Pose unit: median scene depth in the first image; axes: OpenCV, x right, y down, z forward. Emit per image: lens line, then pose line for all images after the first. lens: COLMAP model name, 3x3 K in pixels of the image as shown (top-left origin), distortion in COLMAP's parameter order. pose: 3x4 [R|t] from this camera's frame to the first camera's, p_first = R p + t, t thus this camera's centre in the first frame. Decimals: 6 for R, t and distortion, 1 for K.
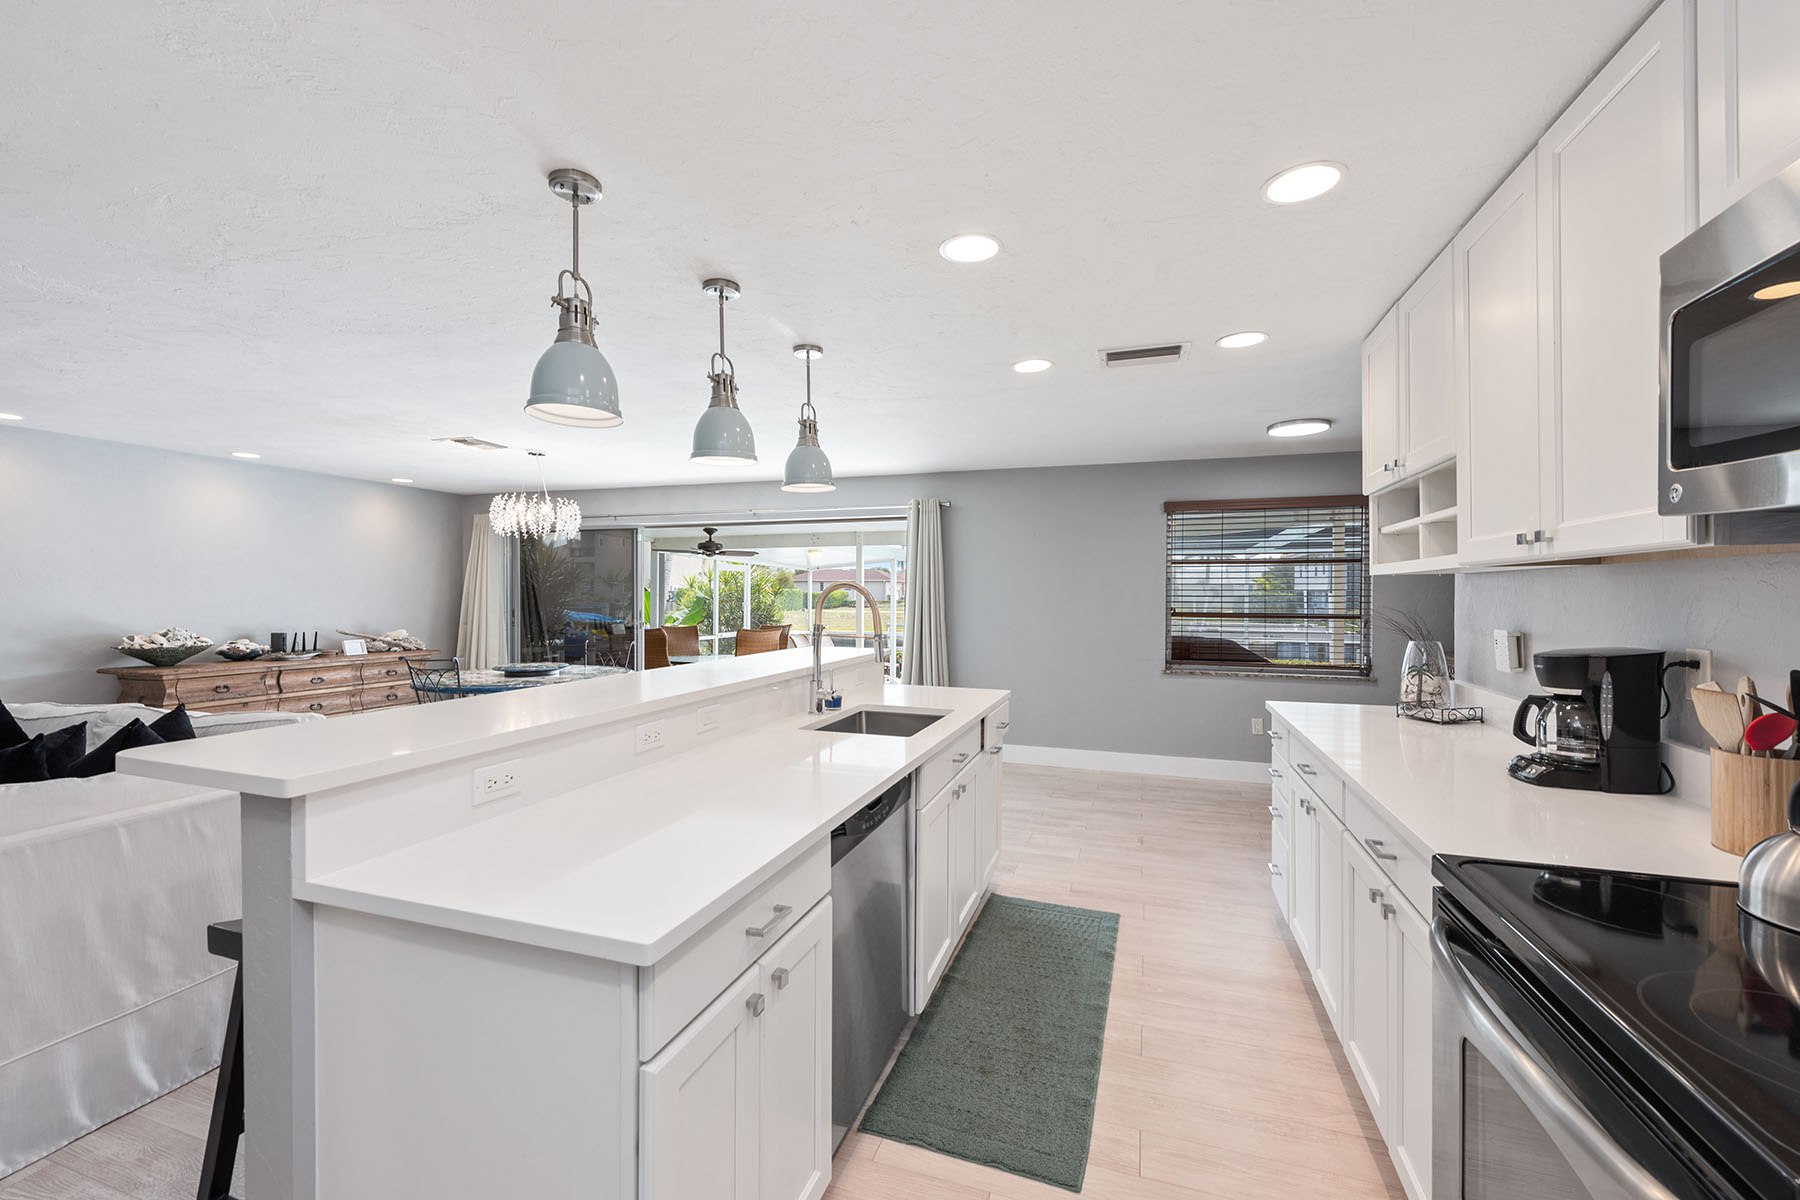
lens RADIAL K [[732.0, 0, 906.7], [0, 732.0, 598.0], [0, 0, 1]] dist [0.002226, 0.000310]
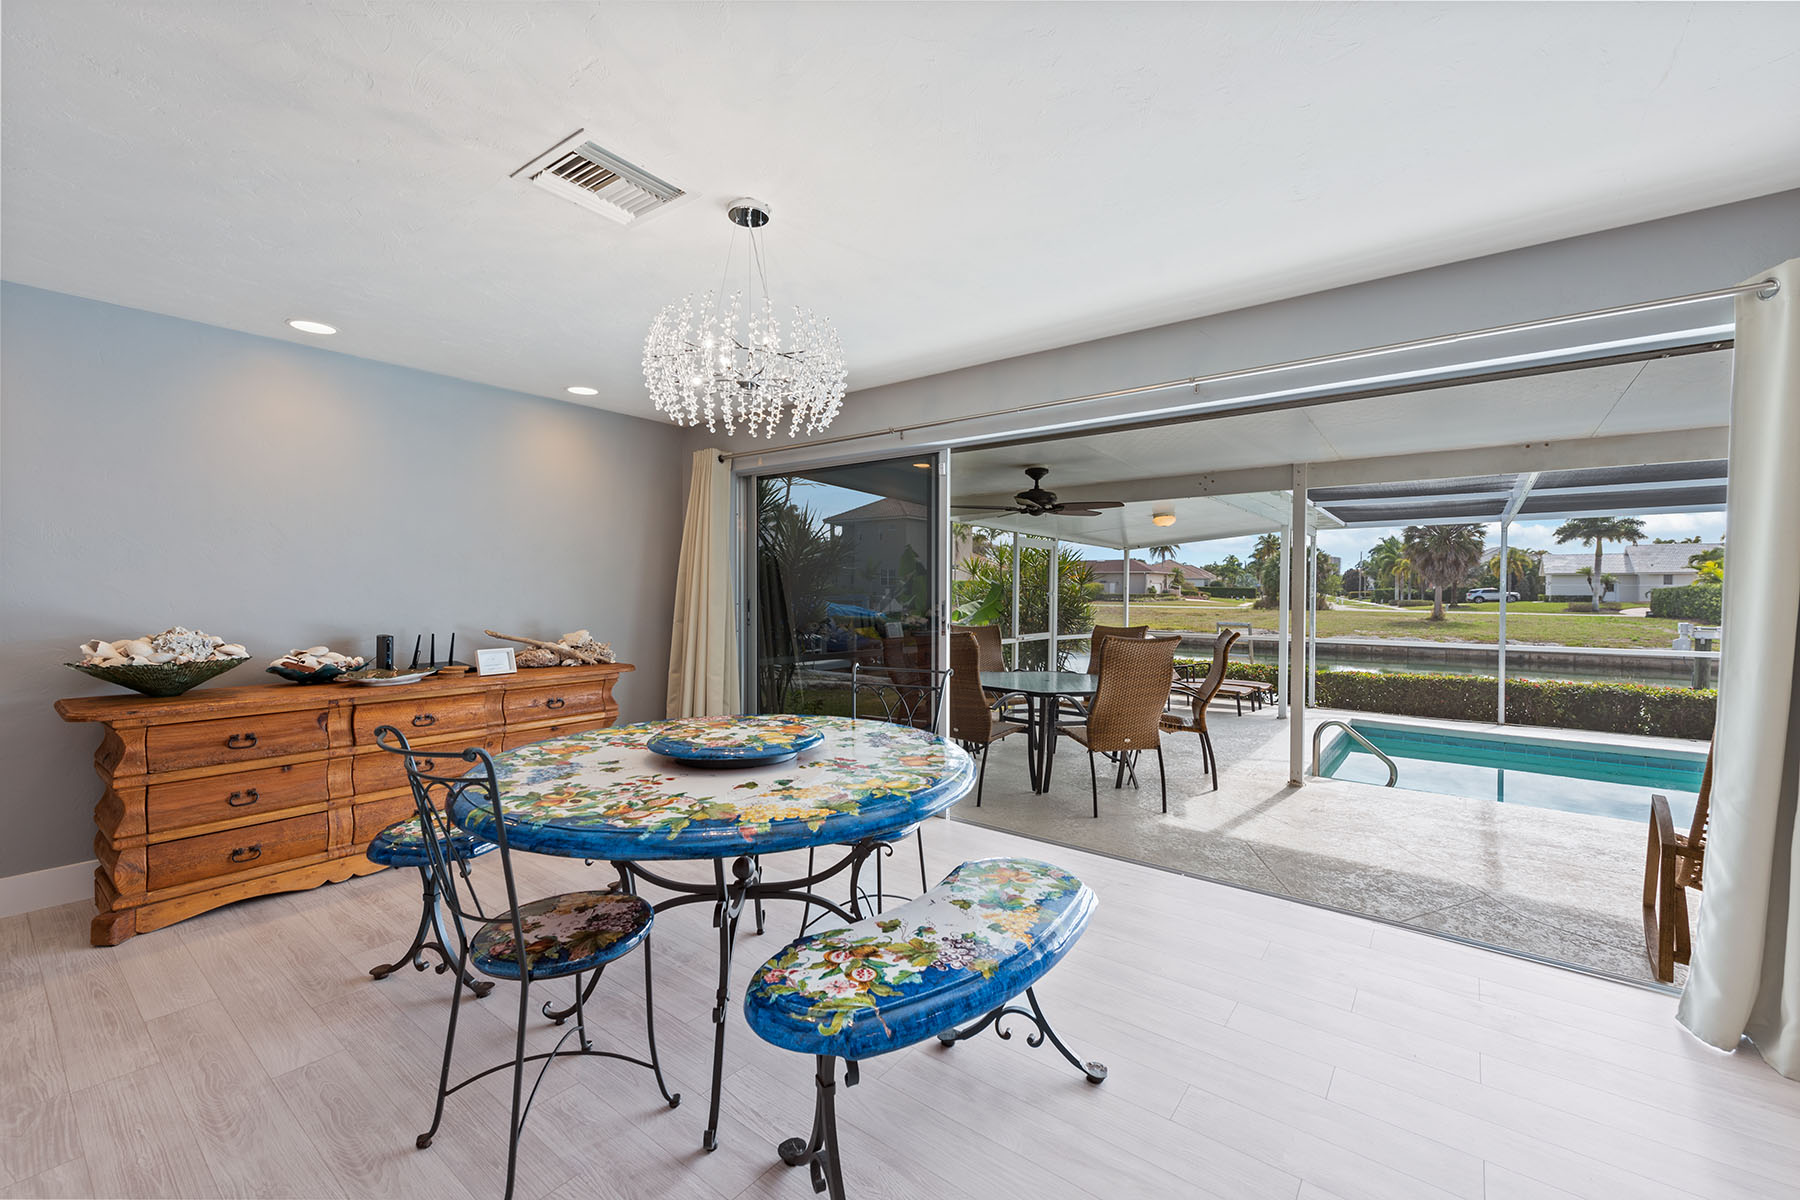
lens RADIAL K [[732.0, 0, 902.3], [0, 732.0, 601.3], [0, 0, 1]] dist [0.002226, 0.000310]
pose [[0.944402, 0.005299, -0.328751, -0.251636], [-0.000755, 0.999902, 0.013950, 0.010580], [0.328793, -0.012927, 0.944313, 0.557131]]
